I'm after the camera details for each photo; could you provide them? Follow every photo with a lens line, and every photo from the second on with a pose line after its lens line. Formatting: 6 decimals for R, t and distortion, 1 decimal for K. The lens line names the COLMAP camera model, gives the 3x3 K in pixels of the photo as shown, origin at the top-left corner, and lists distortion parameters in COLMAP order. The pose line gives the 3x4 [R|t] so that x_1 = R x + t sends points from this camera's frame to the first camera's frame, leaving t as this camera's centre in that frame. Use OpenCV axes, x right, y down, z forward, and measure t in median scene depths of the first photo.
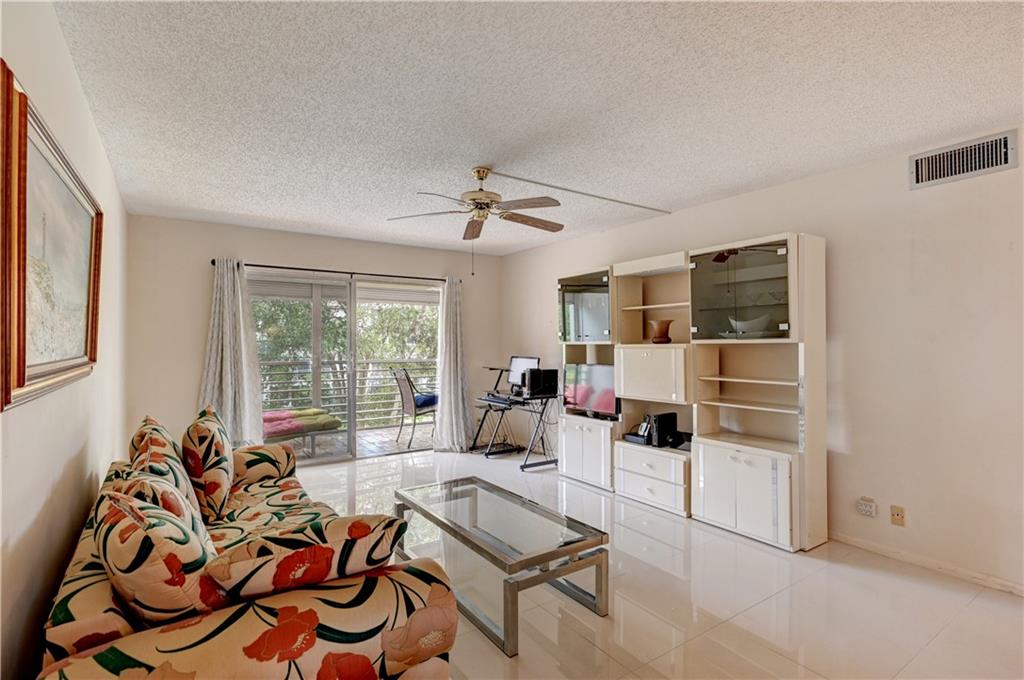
lens RADIAL K [[507.0, 0, 503.0], [0, 507.0, 338.1], [0, 0, 1]] dist [-0.000048, -0.000175]
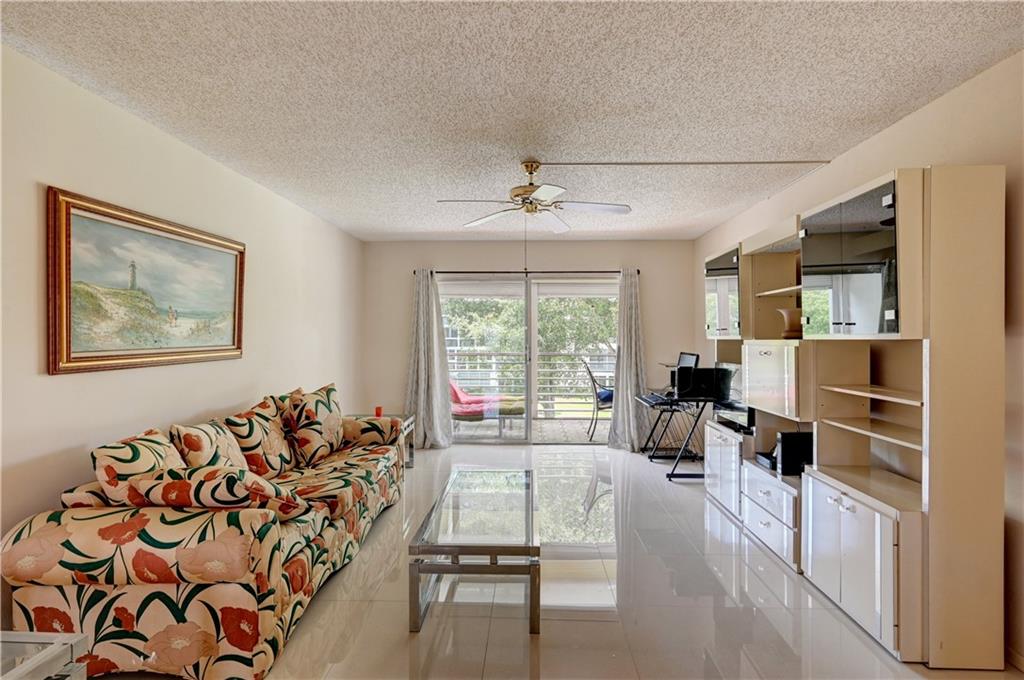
lens RADIAL K [[507.0, 0, 509.5], [0, 507.0, 337.0], [0, 0, 1]] dist [-0.000048, -0.000175]
pose [[0.805424, 0.003324, -0.592690, 0.464128], [0.003399, 0.999942, 0.010227, -0.001605], [0.592689, -0.010252, 0.805366, 0.152469]]
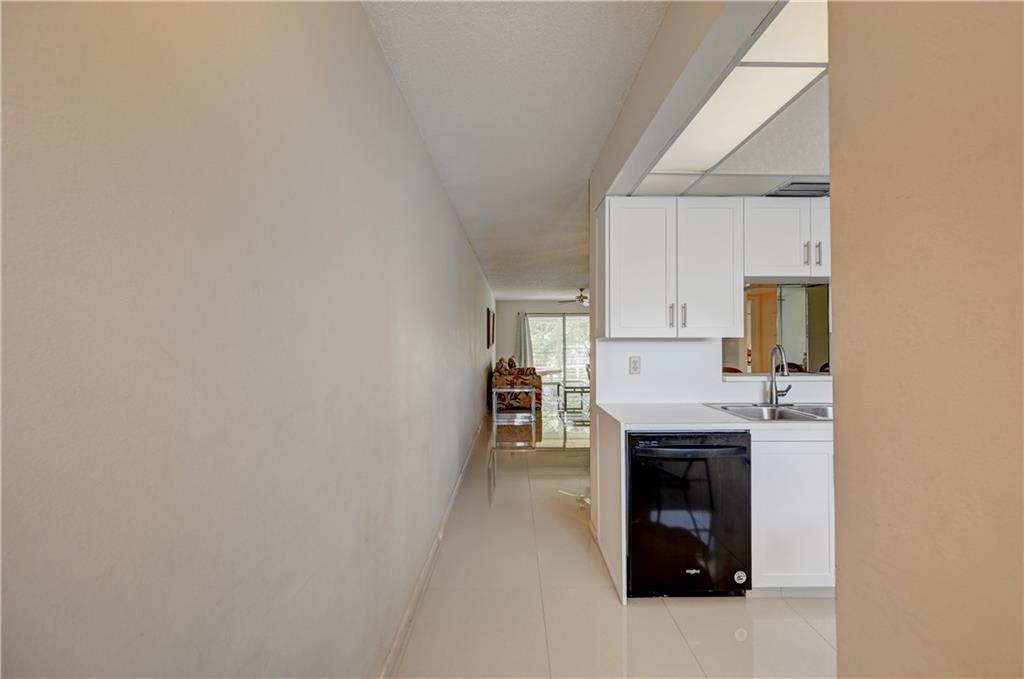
lens RADIAL K [[405.9, 0, 519.1], [0, 405.9, 340.7], [0, 0, 1]] dist [0.000314, 0.000178]
pose [[0.848155, 0.005412, -0.529720, 0.944196], [-0.001392, 0.999967, 0.007987, -0.006305], [0.529746, -0.006037, 0.848135, -1.390421]]
